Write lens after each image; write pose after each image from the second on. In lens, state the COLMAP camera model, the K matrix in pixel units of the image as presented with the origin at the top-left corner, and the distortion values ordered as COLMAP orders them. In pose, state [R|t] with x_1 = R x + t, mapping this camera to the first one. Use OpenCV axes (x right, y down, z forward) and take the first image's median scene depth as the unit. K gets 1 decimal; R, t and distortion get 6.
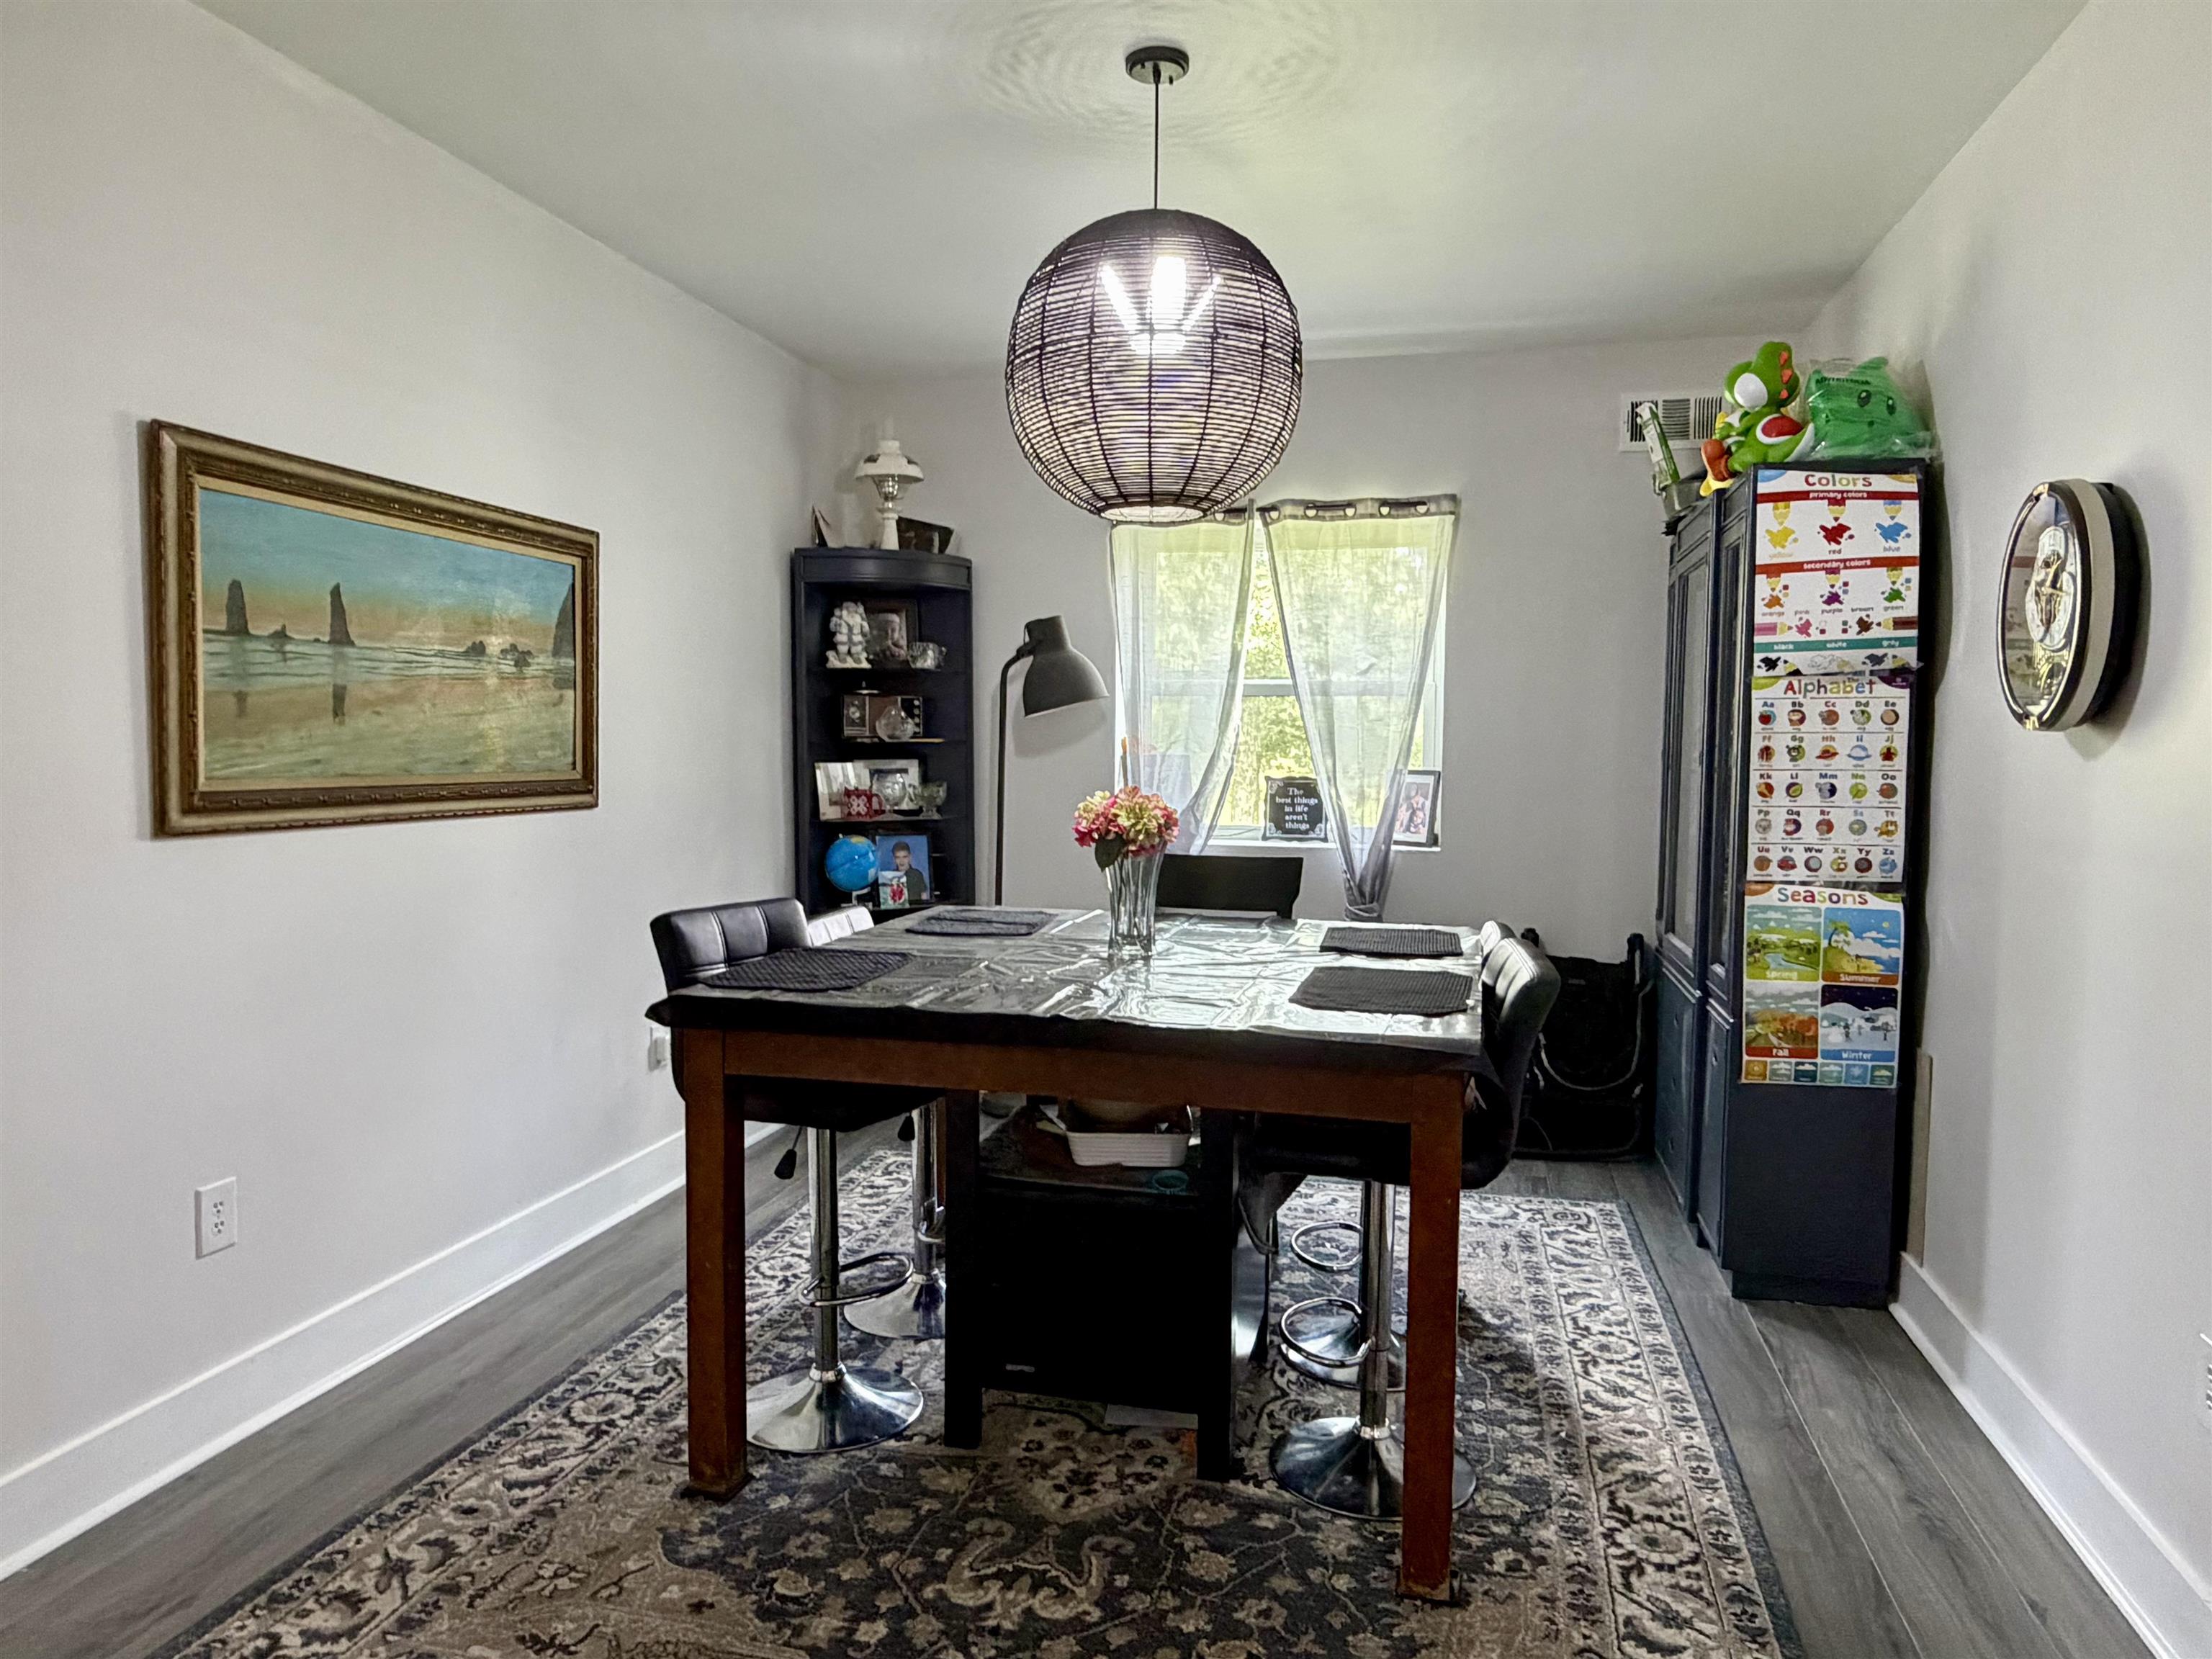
lens RADIAL K [[1516.2, 0, 1098.7], [0, 1516.2, 830.1], [0, 0, 1]] dist [-0.000682, -0.001120]
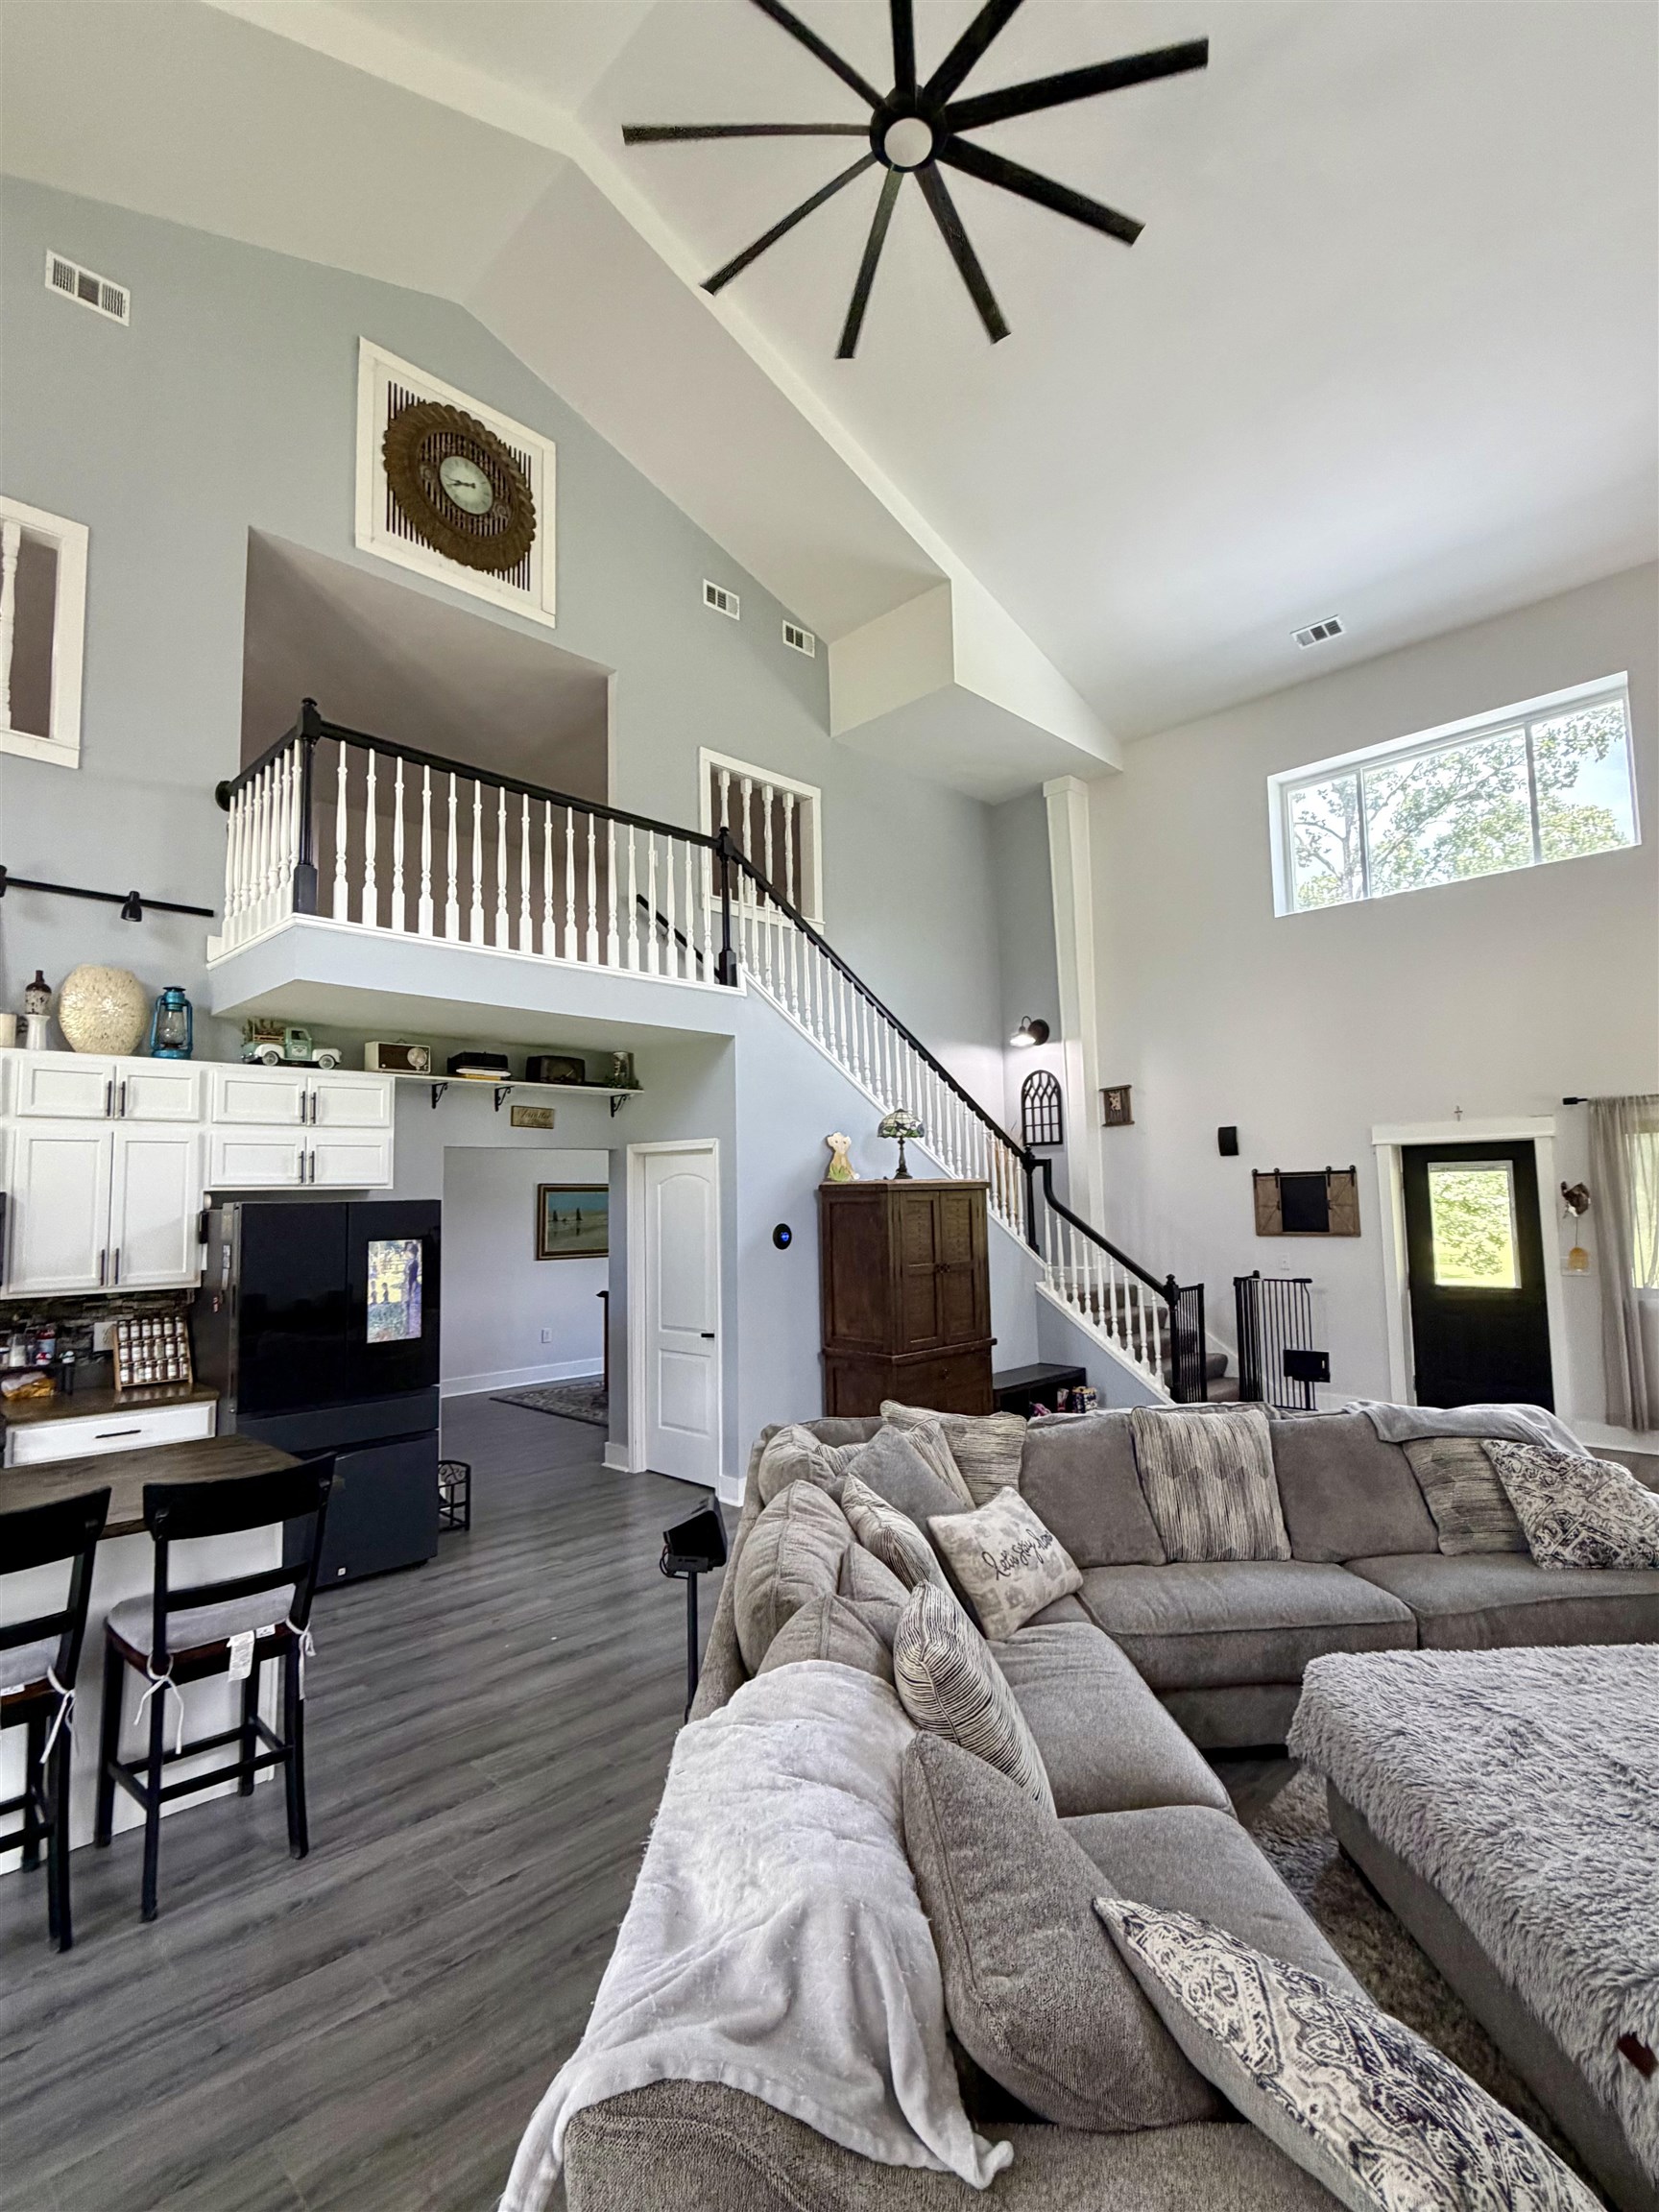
lens RADIAL K [[1064.5, 0, 829.5], [0, 1064.5, 1106.0], [0, 0, 1]] dist [0.000090, -0.001021]
pose [[0.851764, -0.073023, -0.518813, 2.011020], [-0.002912, 0.989564, -0.144063, 0.003336], [0.523918, 0.124219, 0.842662, -1.520534]]
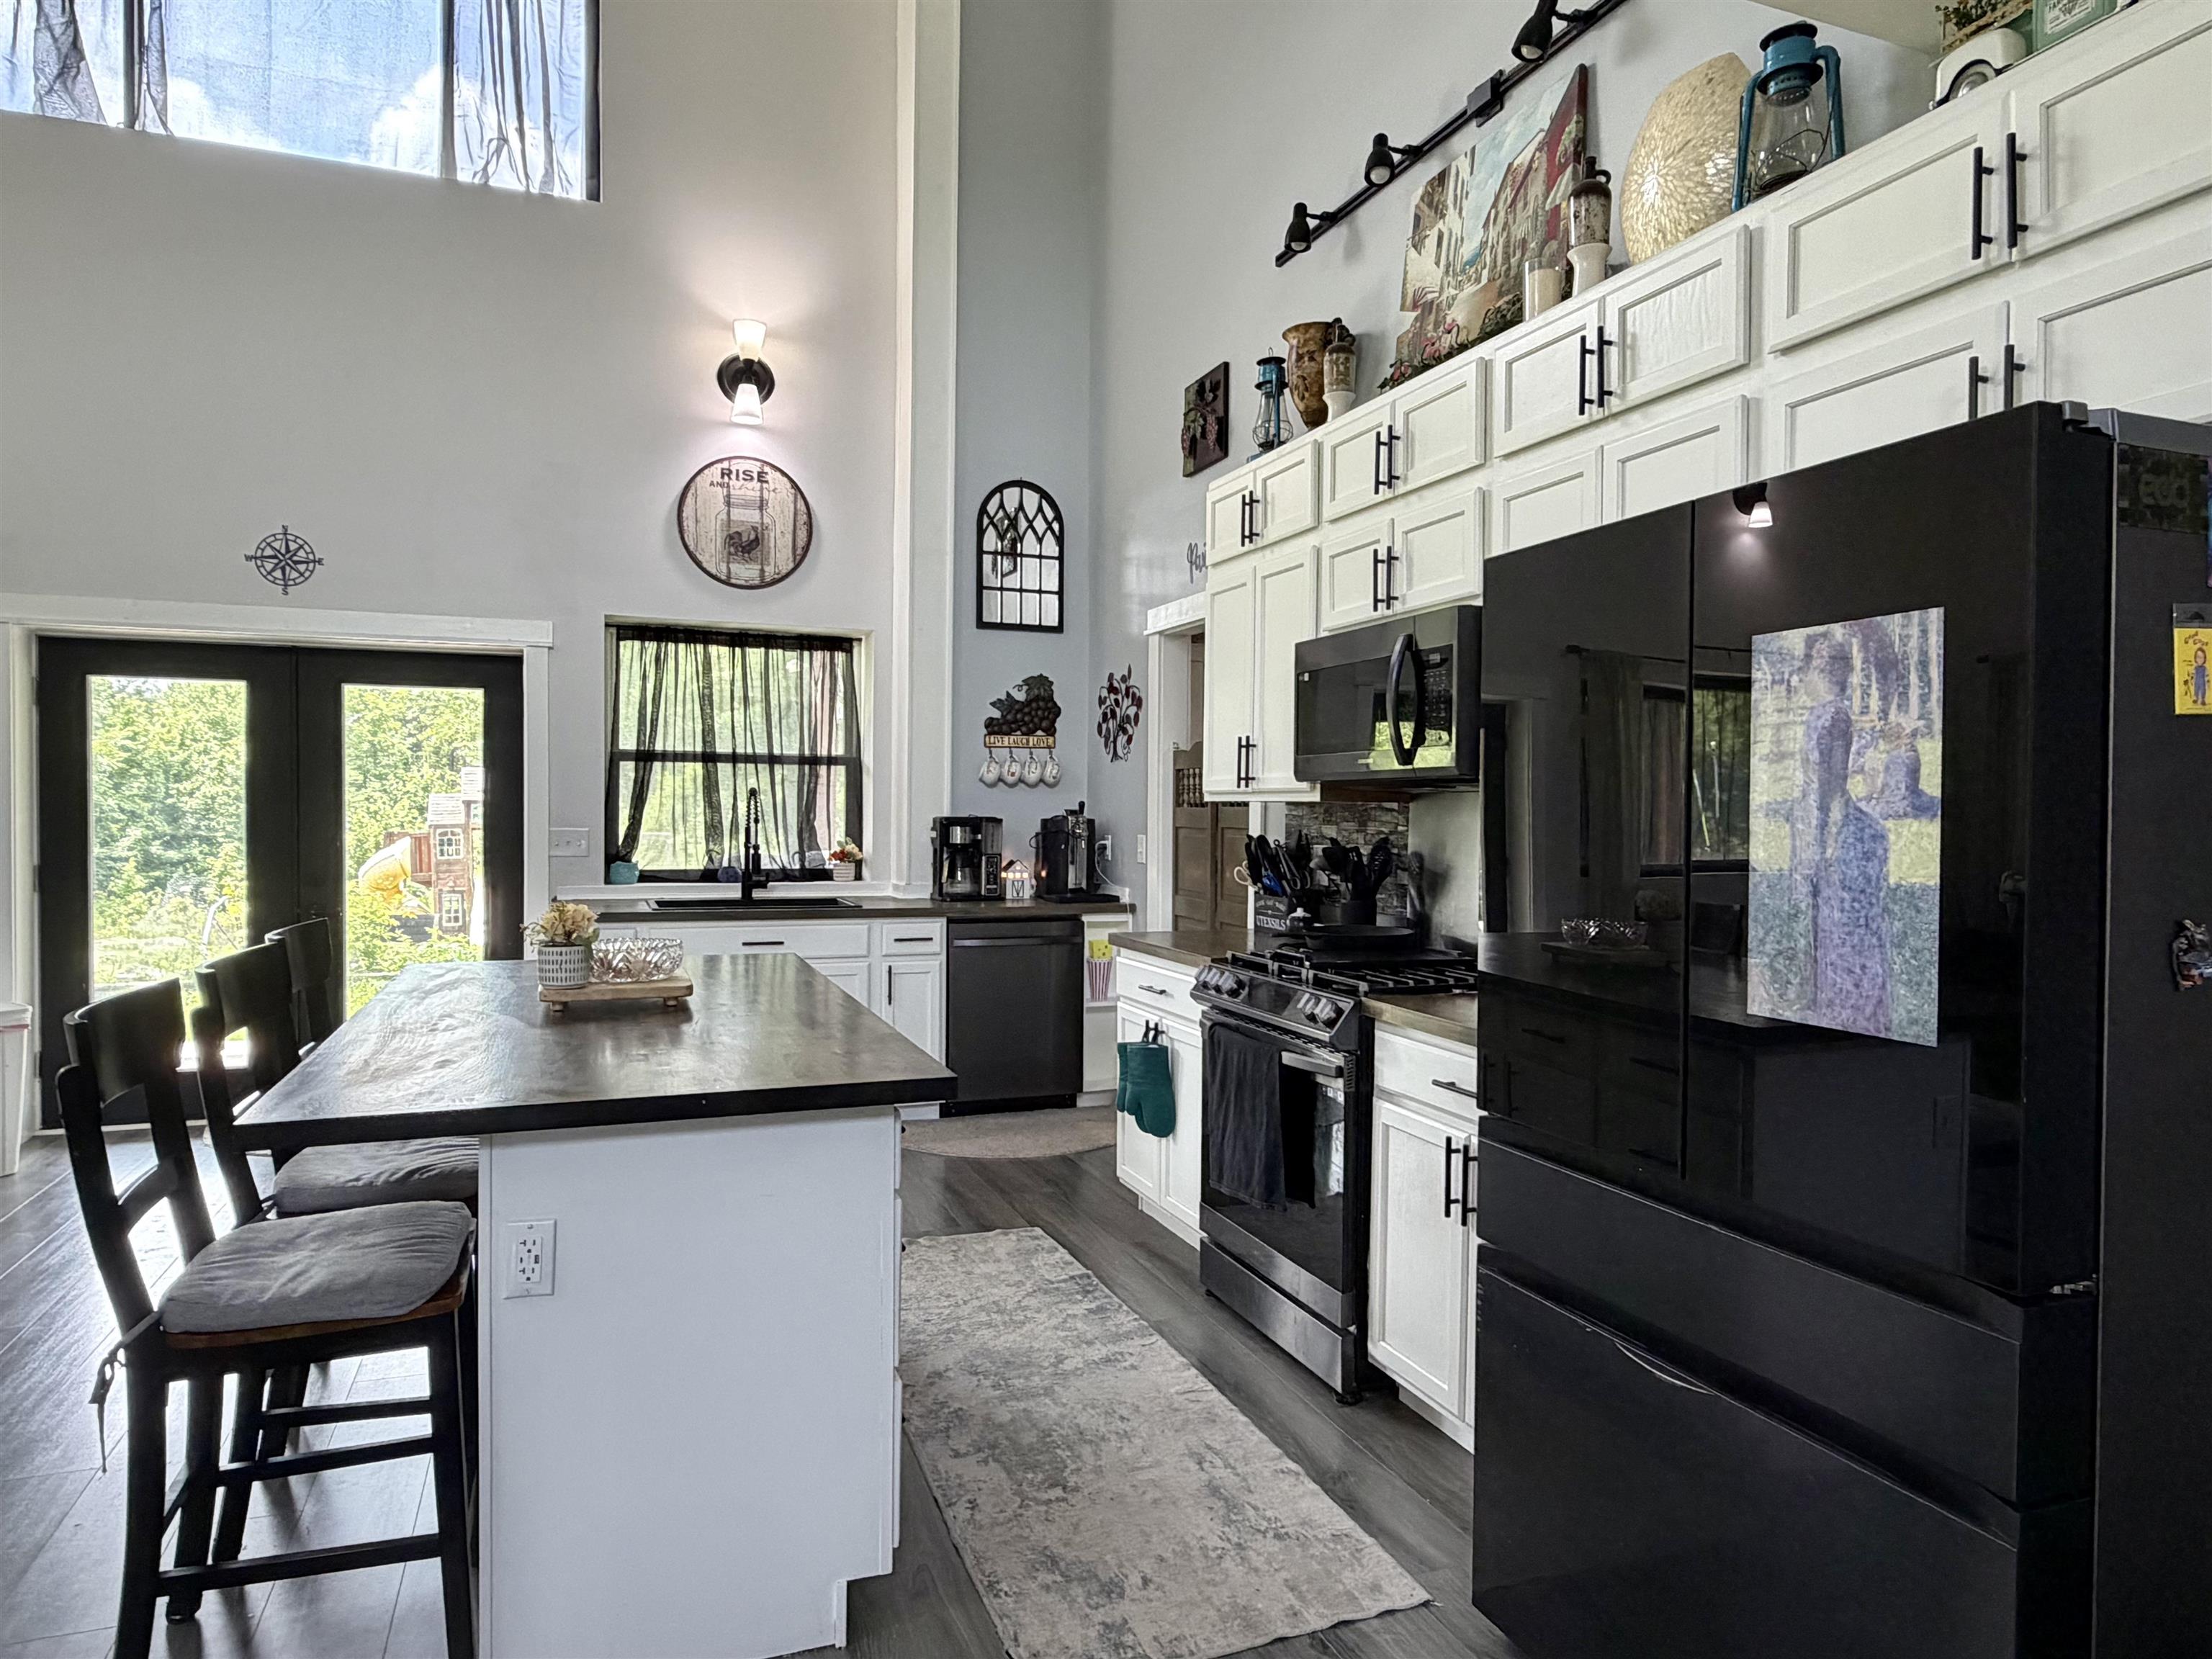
lens RADIAL K [[1329.2, 0, 1098.9], [0, 1329.2, 829.2], [0, 0, 1]] dist [-0.001637, -0.001784]
pose [[-0.825664, -0.007741, -0.564109, 1.070161], [-0.050494, 0.996907, 0.060226, 0.034530], [0.561898, 0.078210, -0.823501, -0.201541]]
